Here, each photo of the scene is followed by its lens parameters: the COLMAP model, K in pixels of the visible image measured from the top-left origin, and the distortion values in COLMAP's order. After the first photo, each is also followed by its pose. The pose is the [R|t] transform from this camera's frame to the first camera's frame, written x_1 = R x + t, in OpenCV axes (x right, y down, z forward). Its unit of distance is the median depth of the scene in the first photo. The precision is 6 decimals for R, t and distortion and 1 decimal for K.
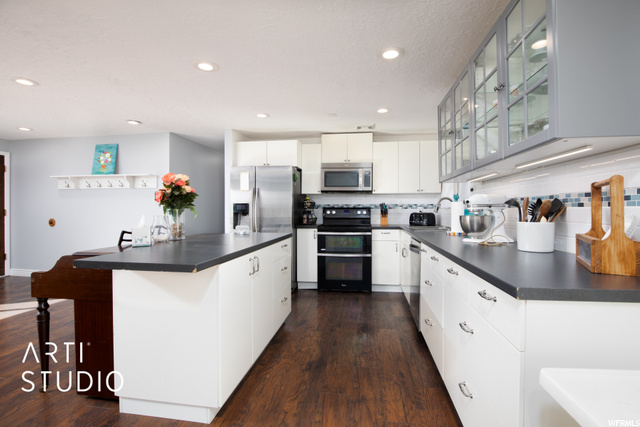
lens RADIAL K [[295.5, 0, 320.8], [0, 295.5, 210.4], [0, 0, 1]] dist [-0.027240, 0.001193]
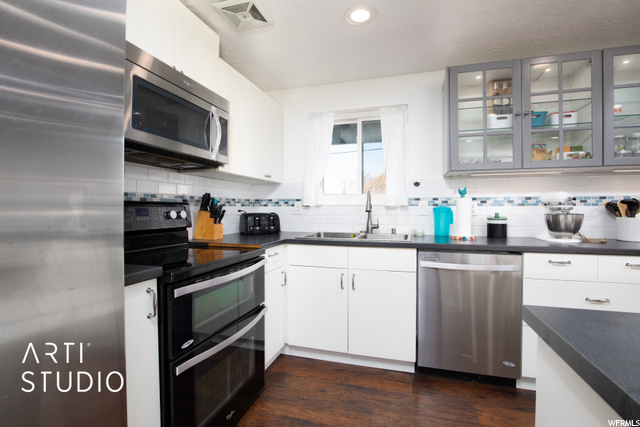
lens RADIAL K [[295.5, 0, 320.8], [0, 295.5, 210.4], [0, 0, 1]] dist [-0.027240, 0.001193]
pose [[0.157844, -0.004295, 0.987455, -0.240465], [0.000335, 0.999991, 0.004296, 0.000360], [-0.987464, -0.000347, 0.157843, 0.803492]]
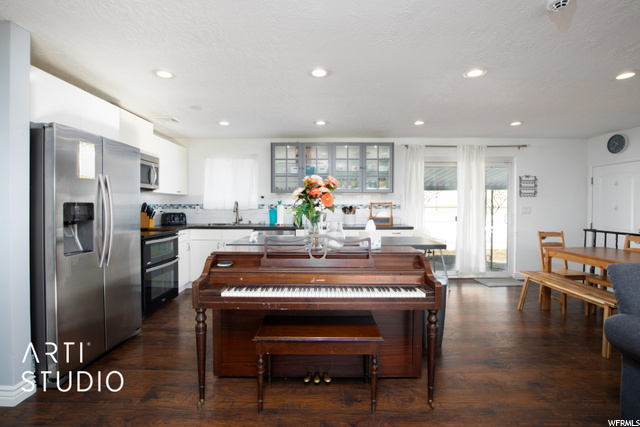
lens RADIAL K [[295.5, 0, 320.8], [0, 295.5, 210.4], [0, 0, 1]] dist [-0.027240, 0.001193]
pose [[-0.126026, -0.015944, 0.991899, -0.792190], [0.000781, 0.999869, 0.016172, -0.017064], [-0.992027, 0.002812, -0.125997, 0.625892]]
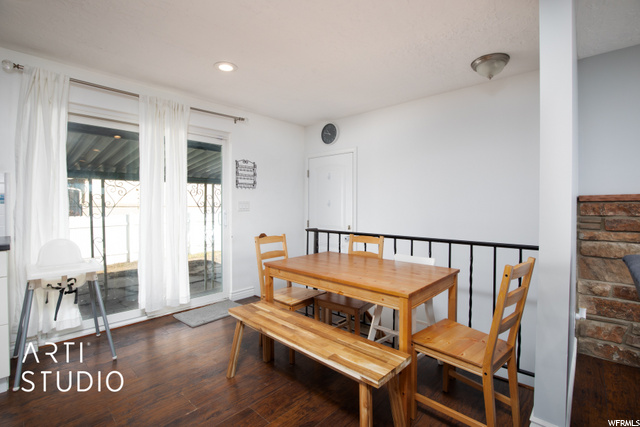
lens RADIAL K [[295.5, 0, 320.8], [0, 295.5, 210.4], [0, 0, 1]] dist [-0.027240, 0.001193]
pose [[-0.821015, -0.009986, 0.570819, -0.447119], [-0.001349, 0.999878, 0.015550, -0.000172], [-0.570904, 0.011997, -0.820929, 0.273496]]
